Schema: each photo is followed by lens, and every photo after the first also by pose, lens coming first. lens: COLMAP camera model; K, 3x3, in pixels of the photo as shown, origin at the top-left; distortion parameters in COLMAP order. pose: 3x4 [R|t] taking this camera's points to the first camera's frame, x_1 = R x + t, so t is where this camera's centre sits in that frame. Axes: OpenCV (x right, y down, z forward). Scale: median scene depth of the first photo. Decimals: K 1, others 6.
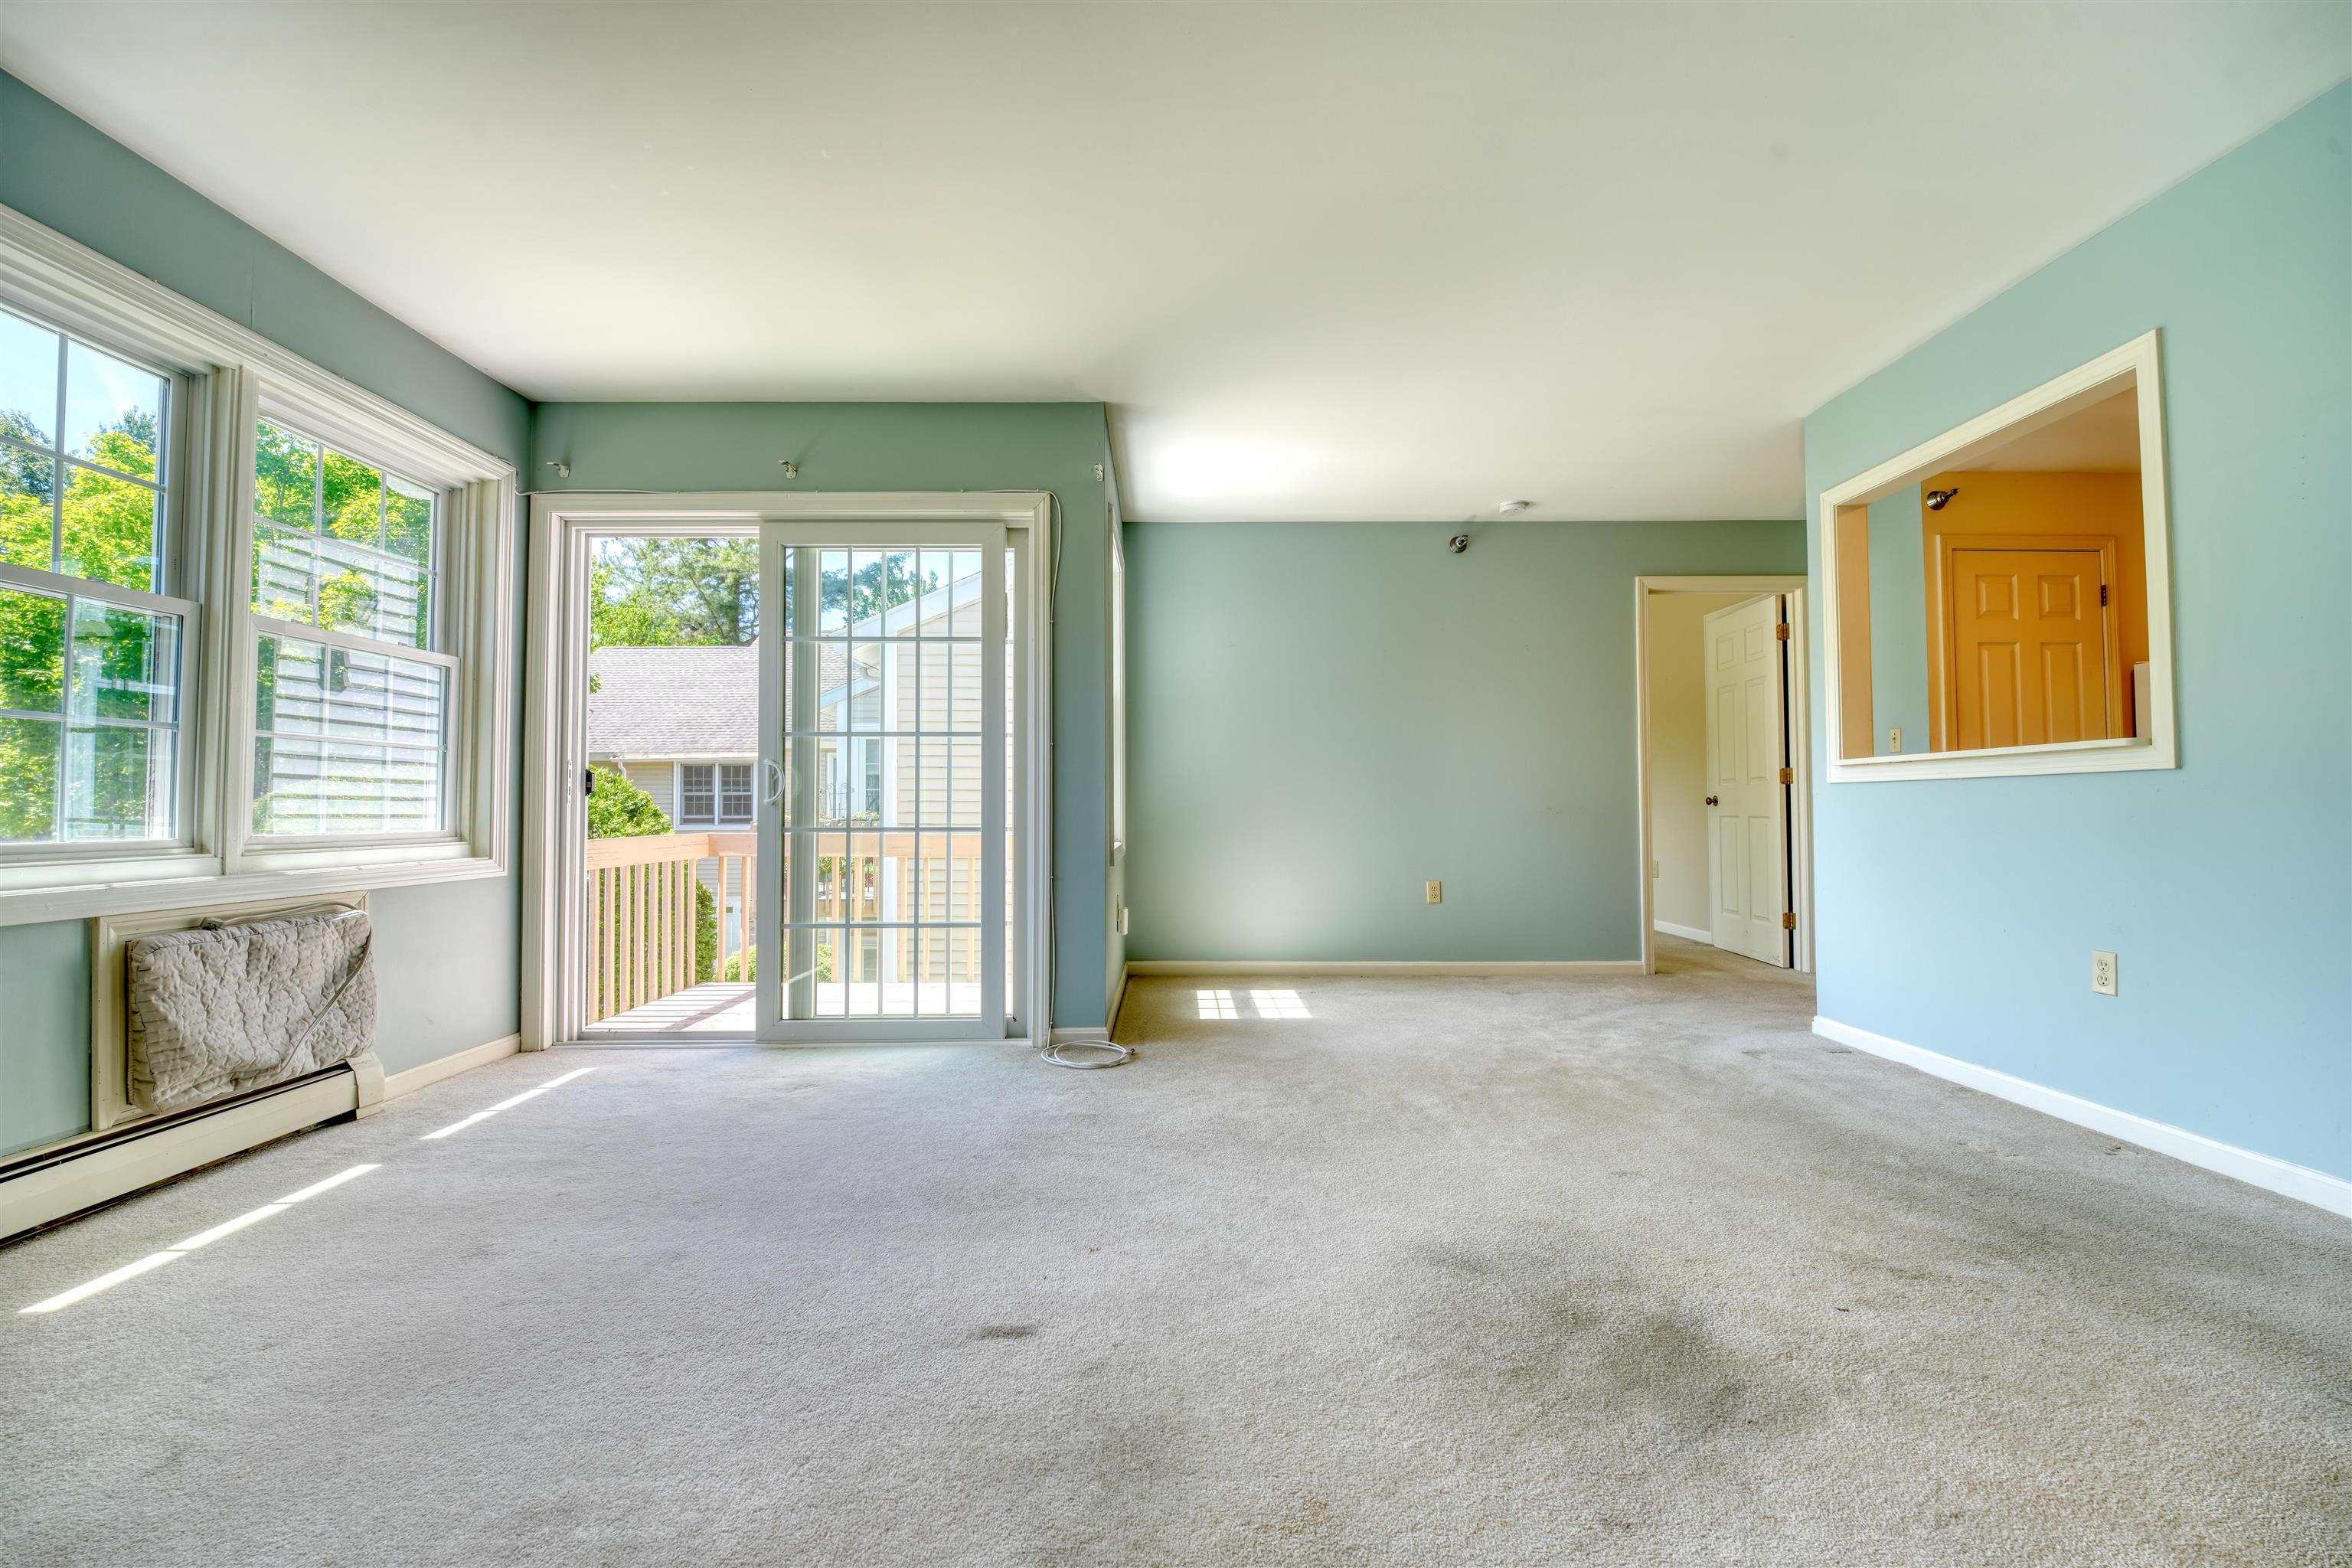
lens RADIAL K [[953.4, 0, 1184.8], [0, 953.4, 783.3], [0, 0, 1]] dist [0.008559, -0.009868]
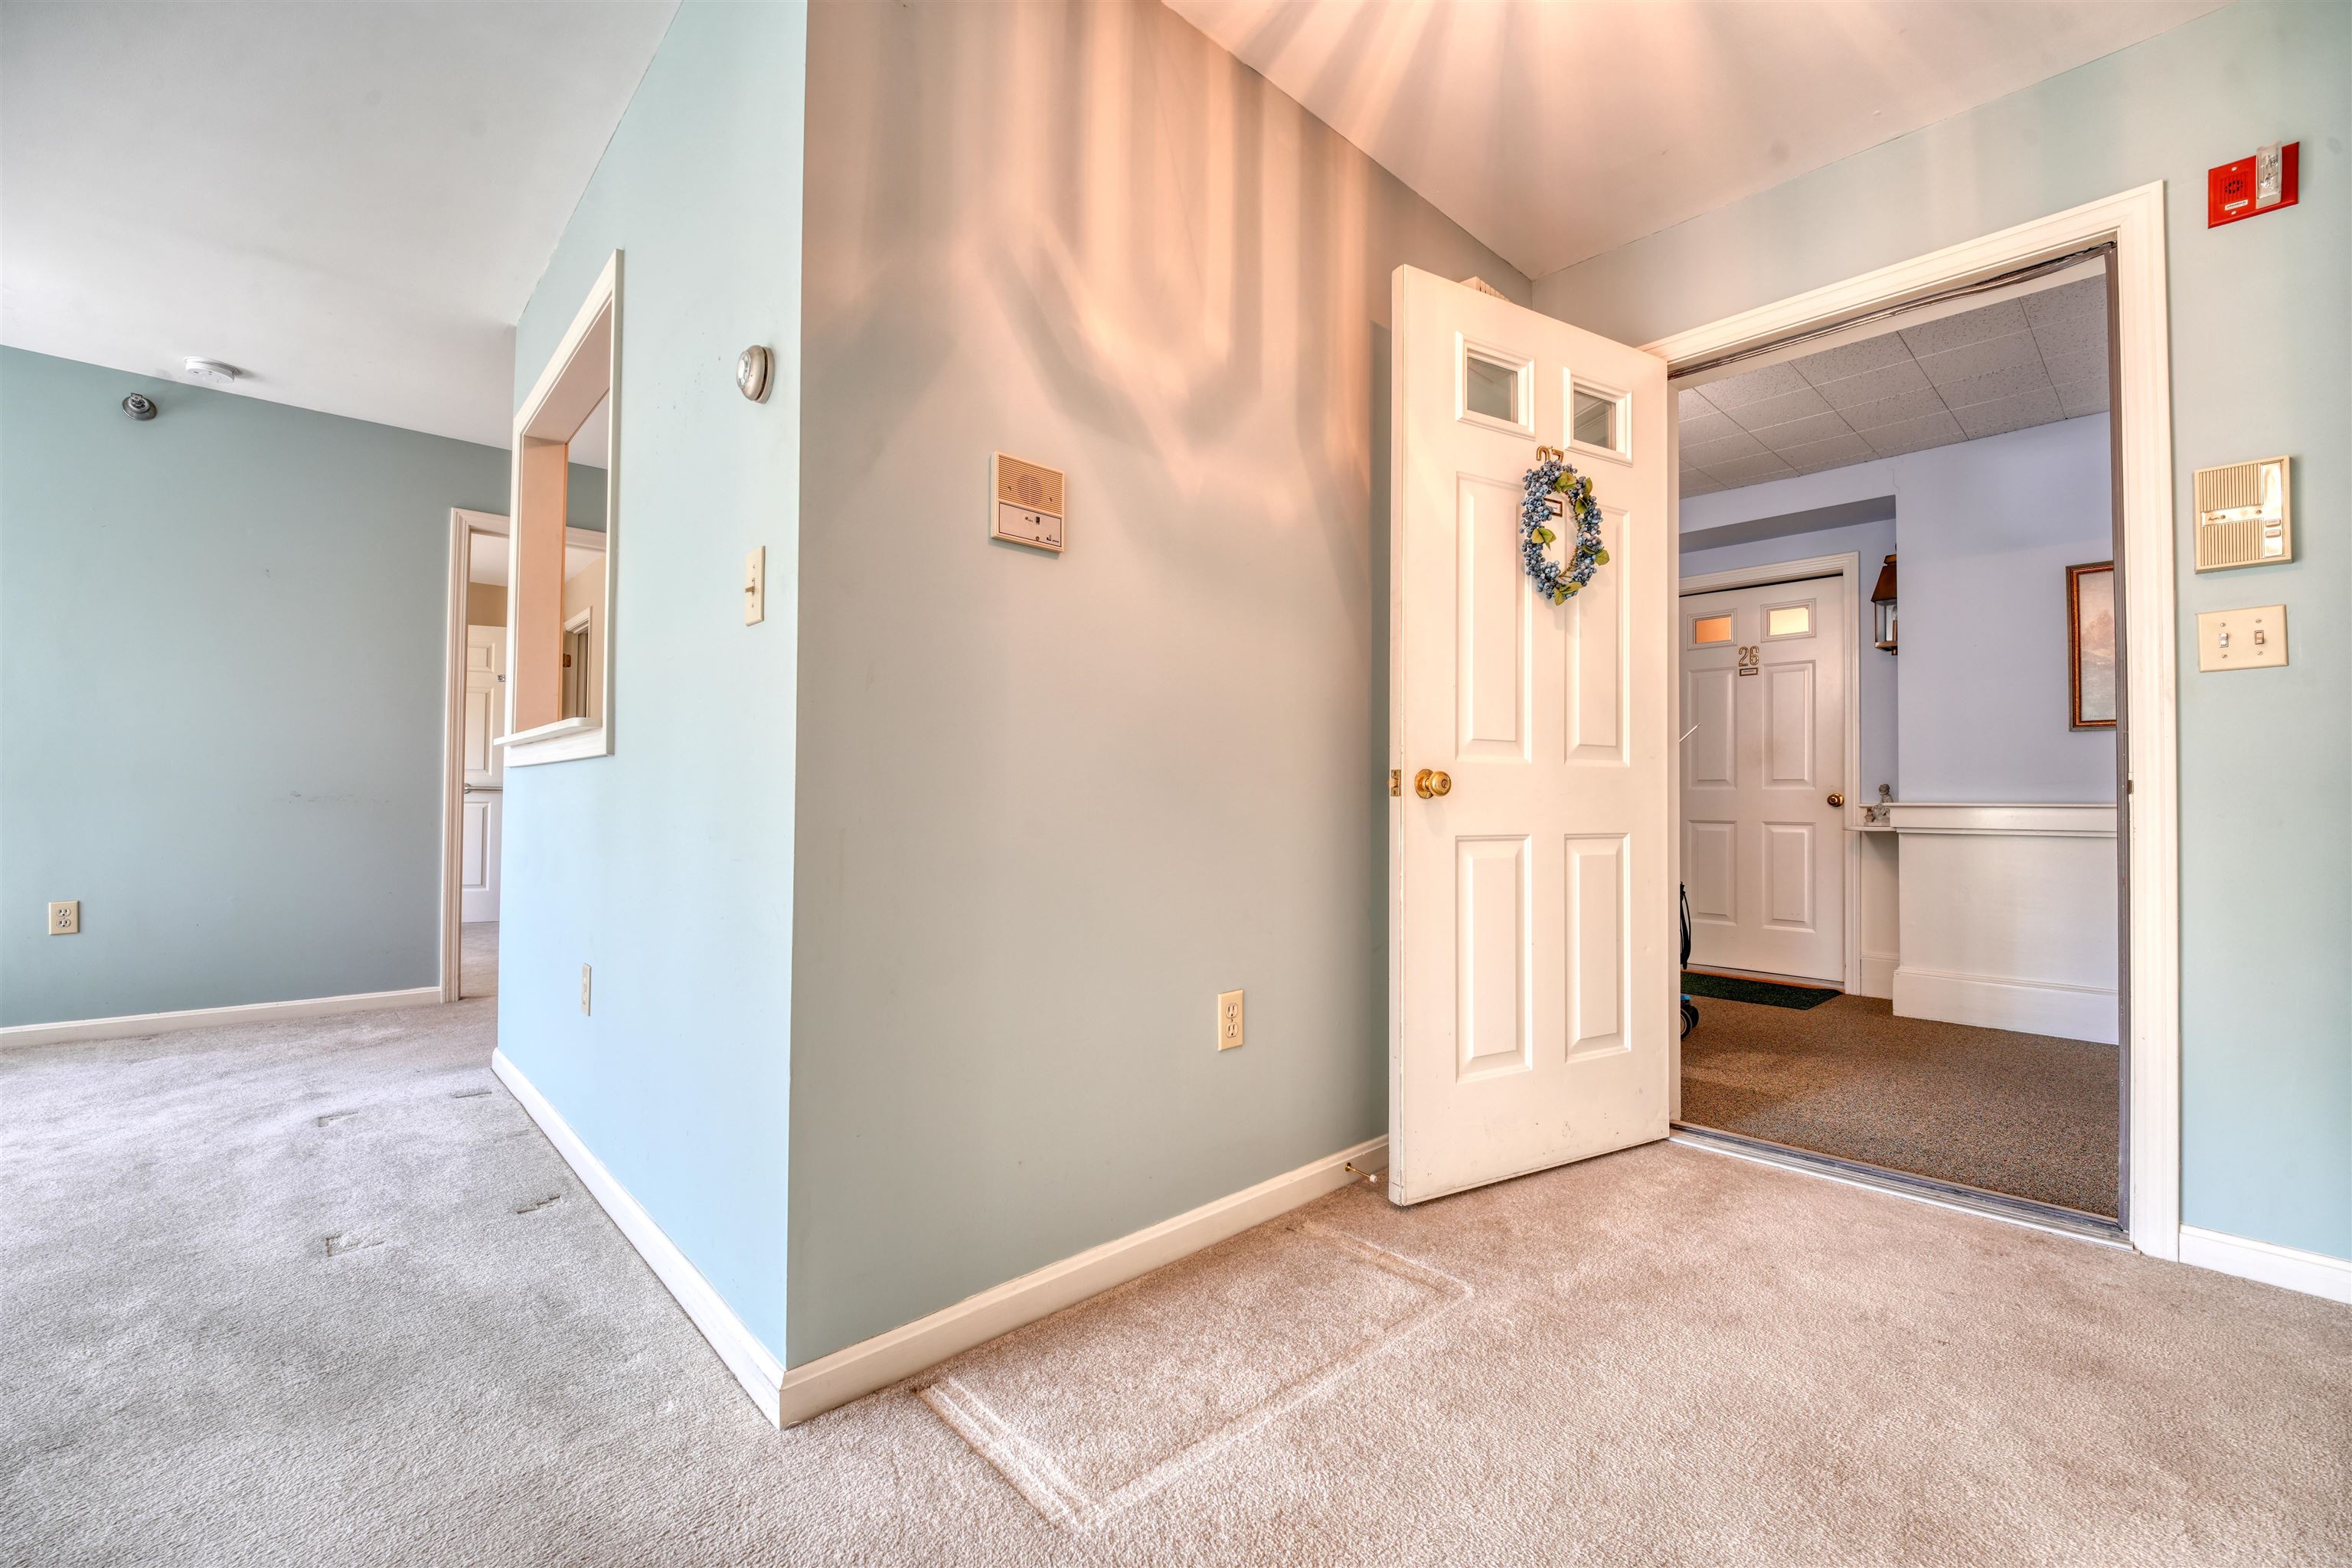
lens RADIAL K [[993.5, 0, 1117.7], [0, 993.5, 775.2], [0, 0, 1]] dist [0.000112, -0.000114]
pose [[0.769434, 0.029477, 0.638046, 0.628037], [-0.030509, 0.999490, -0.009384, -0.001831], [-0.637997, -0.012246, 0.769941, -0.004137]]
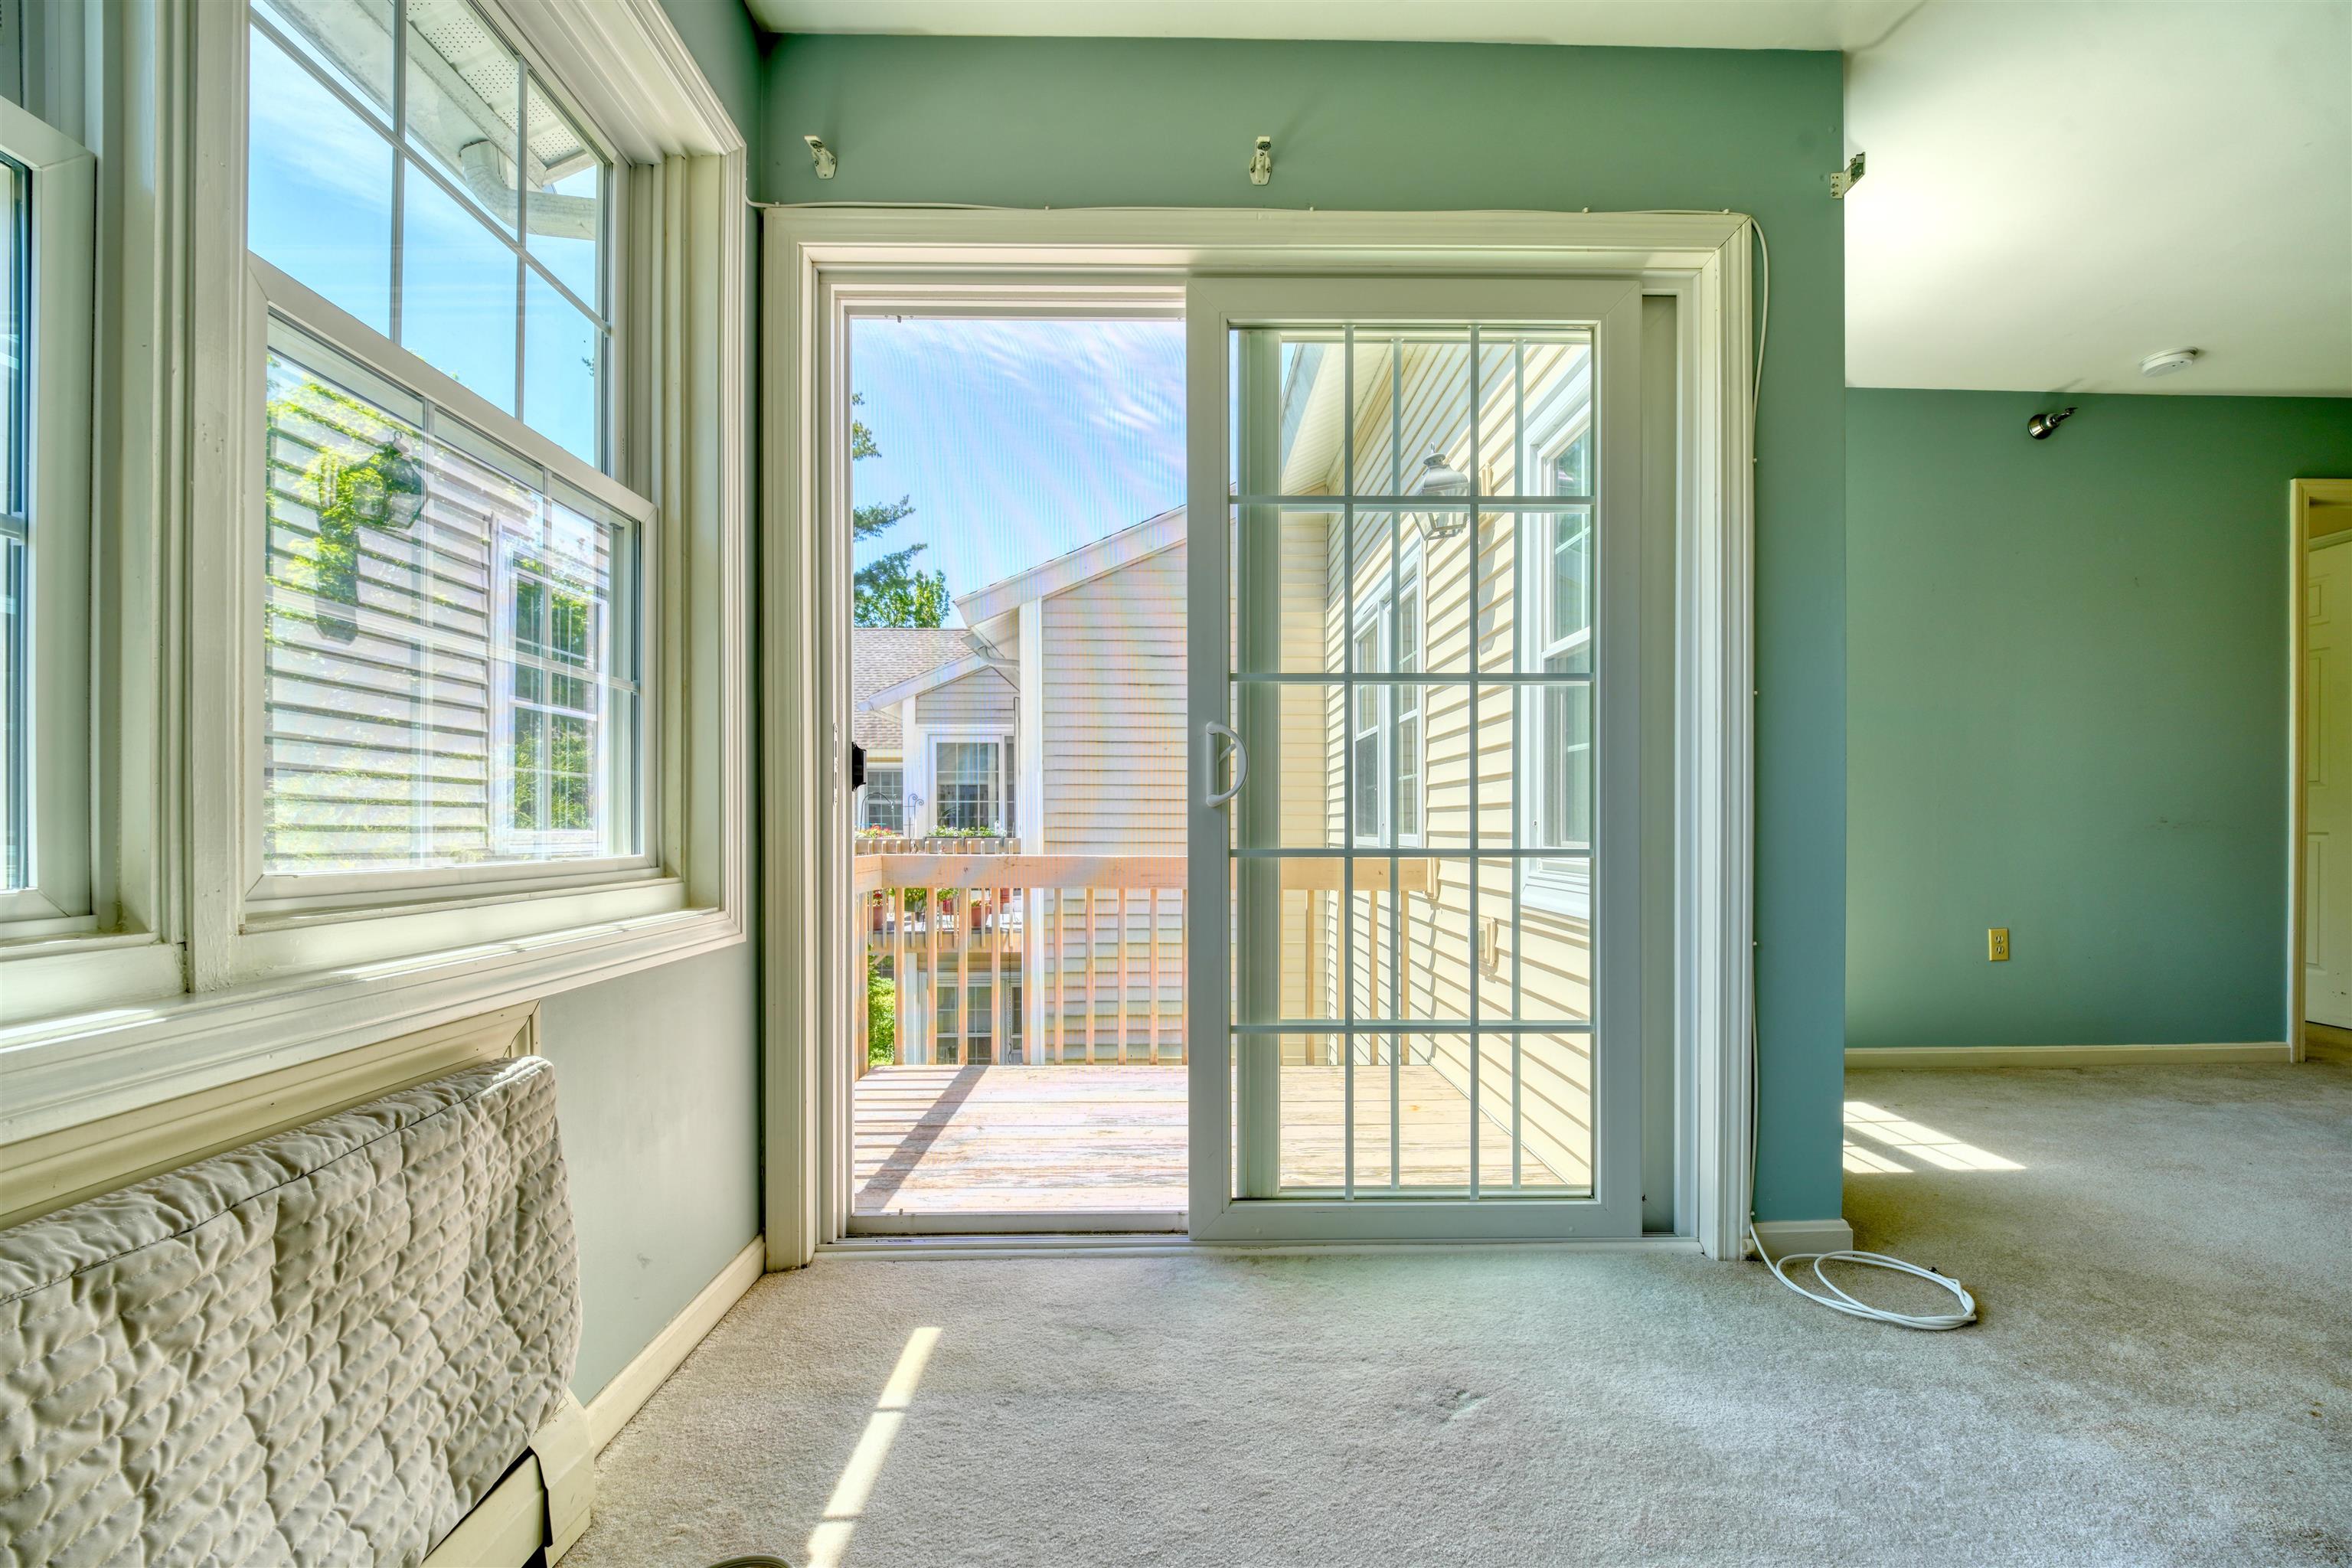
lens RADIAL K [[981.9, 0, 1189.9], [0, 981.9, 830.2], [0, 0, 1]] dist [-0.003203, -0.000173]
pose [[0.999836, 0.000440, 0.018096, -0.533372], [-0.000955, 0.999594, 0.028485, 0.022991], [-0.018076, -0.028498, 0.999430, 0.523129]]
